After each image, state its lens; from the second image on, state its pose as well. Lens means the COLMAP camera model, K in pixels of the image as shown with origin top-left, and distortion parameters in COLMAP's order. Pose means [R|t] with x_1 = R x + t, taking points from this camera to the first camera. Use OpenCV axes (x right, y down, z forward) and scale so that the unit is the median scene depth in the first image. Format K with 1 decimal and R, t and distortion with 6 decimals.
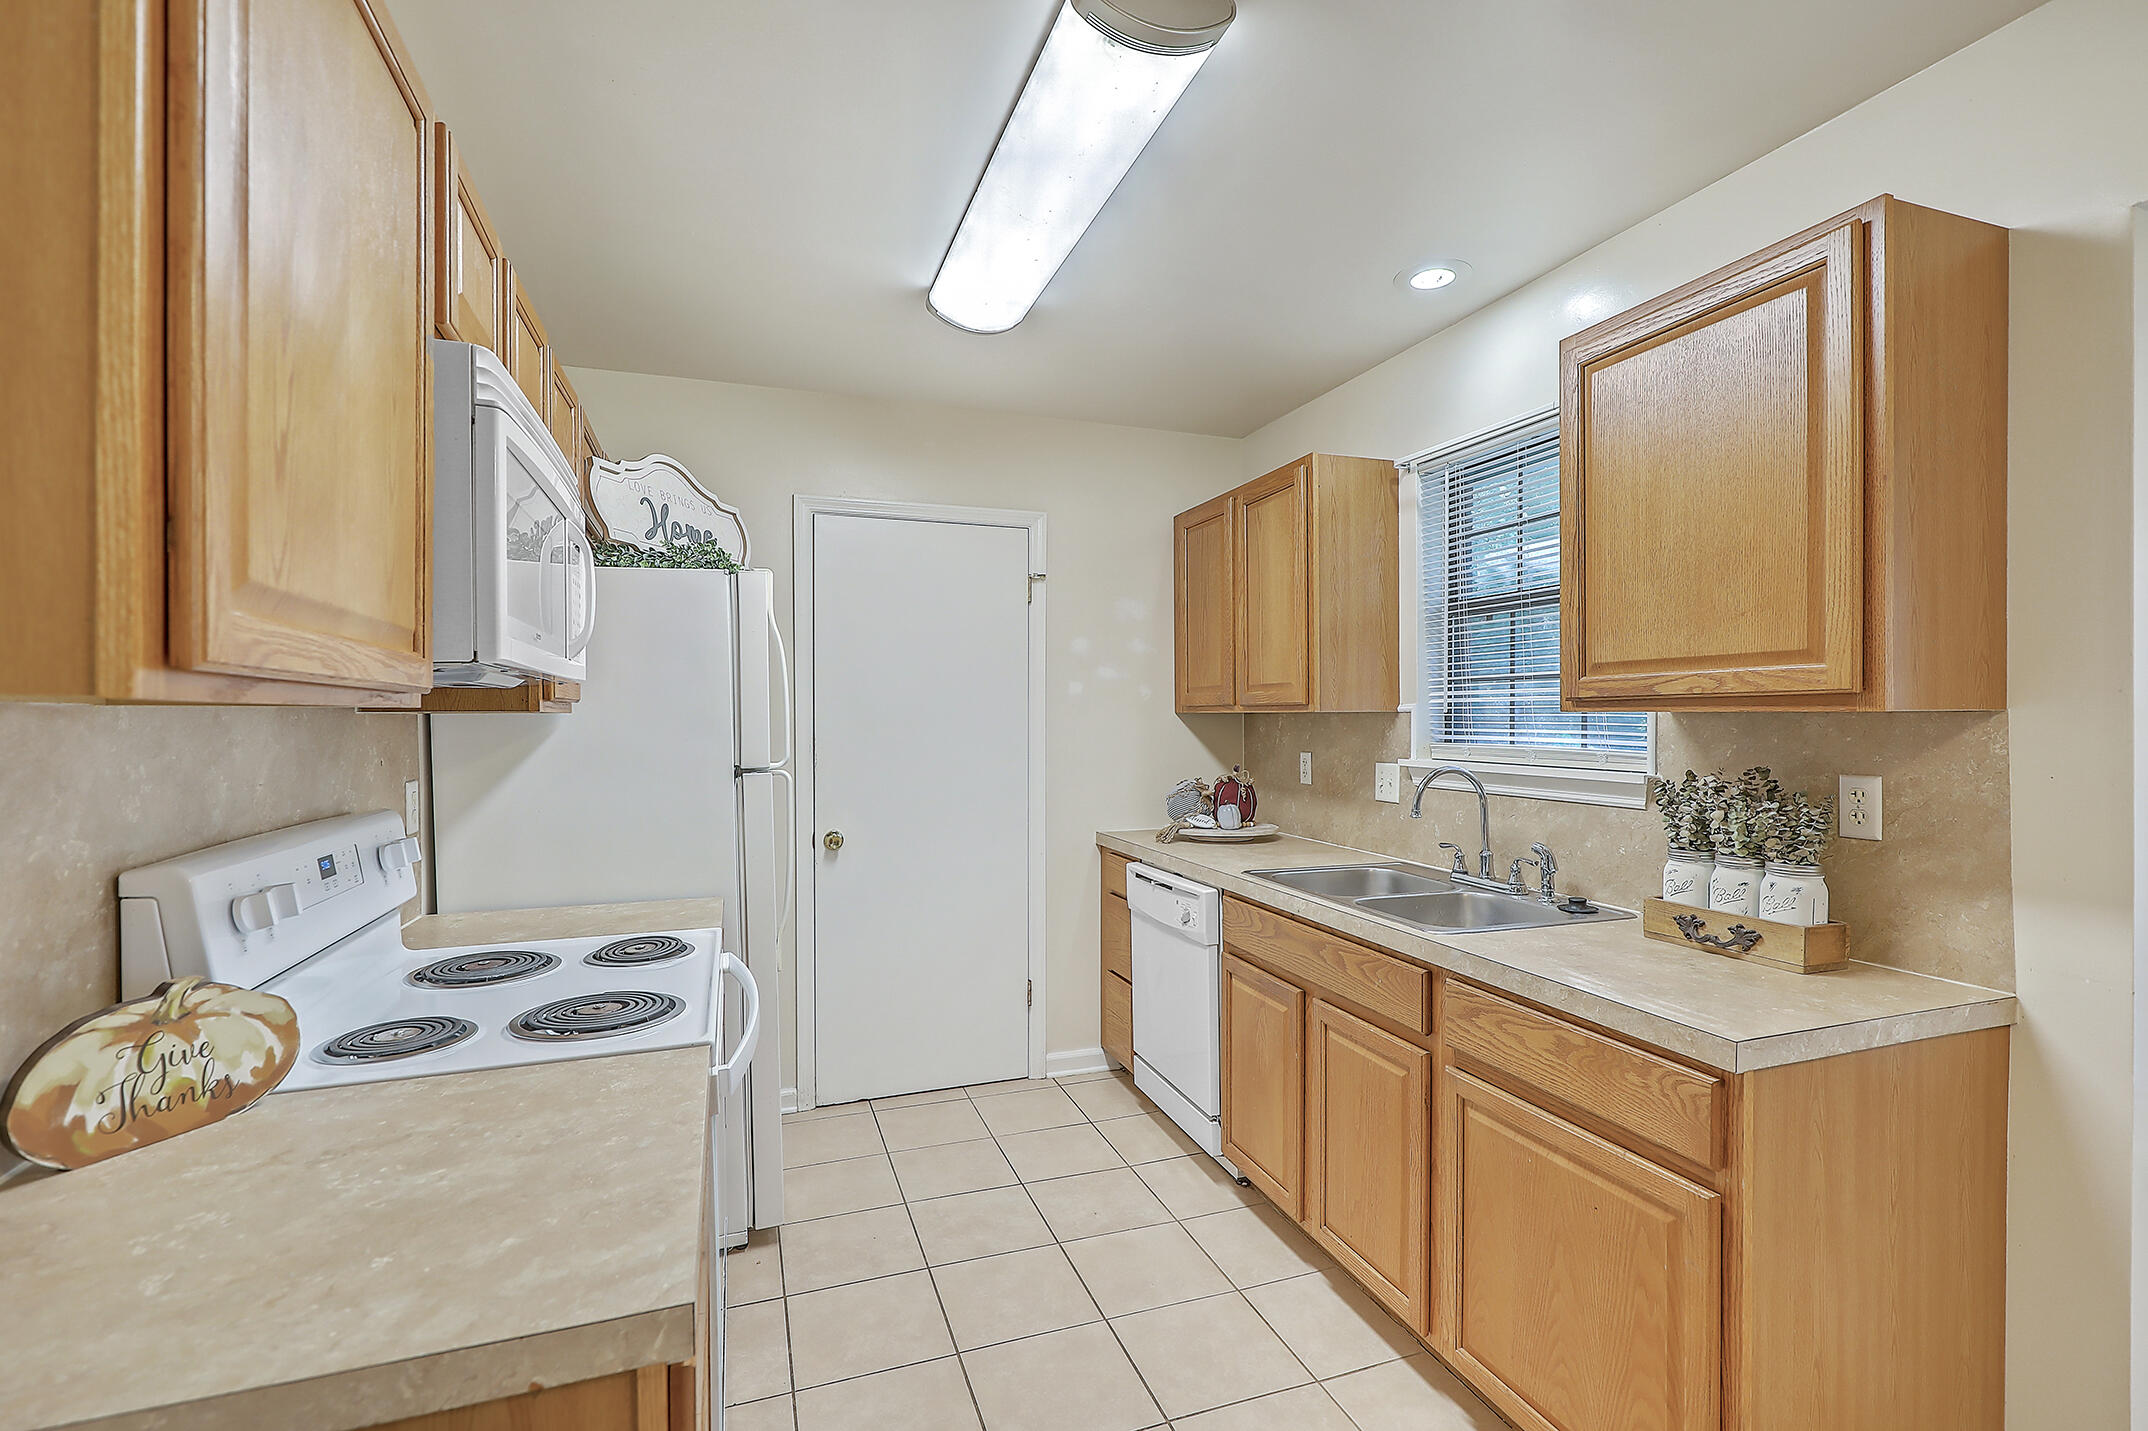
lens RADIAL K [[976.4, 0, 1078.1], [0, 976.4, 716.9], [0, 0, 1]] dist [0.000225, -0.000361]
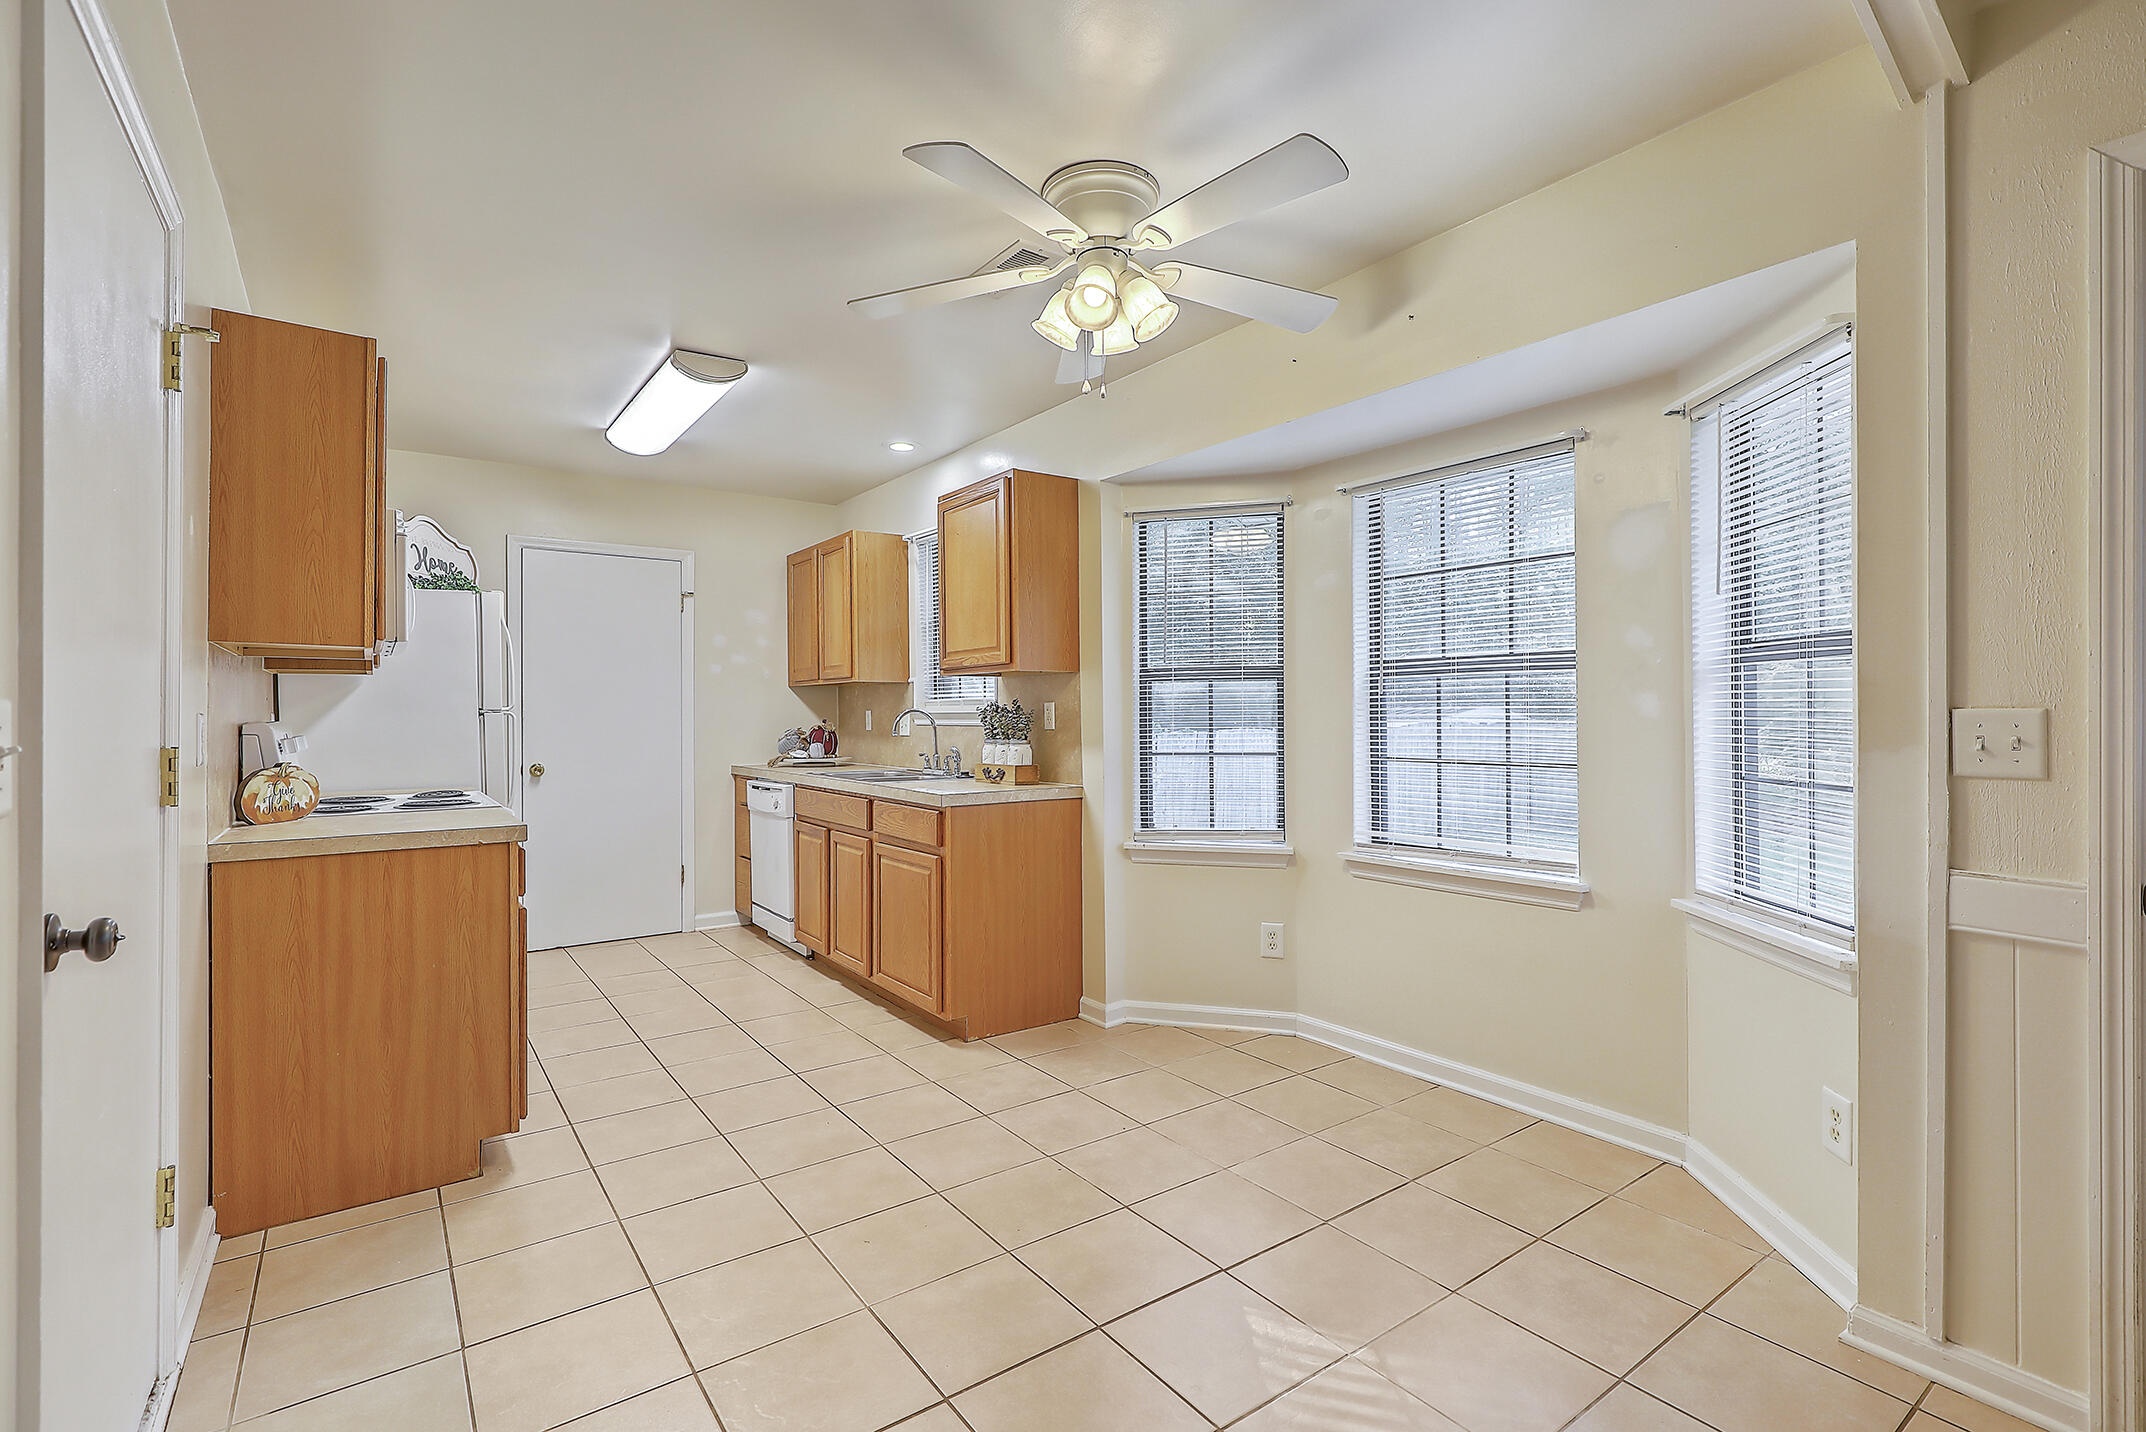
lens RADIAL K [[975.5, 0, 1075.1], [0, 975.5, 706.8], [0, 0, 1]] dist [0.000225, -0.000361]
pose [[0.958625, -0.002406, 0.284662, 0.133805], [0.005055, 0.999950, -0.008570, 0.059293], [-0.284627, 0.009655, 0.958590, -0.789022]]
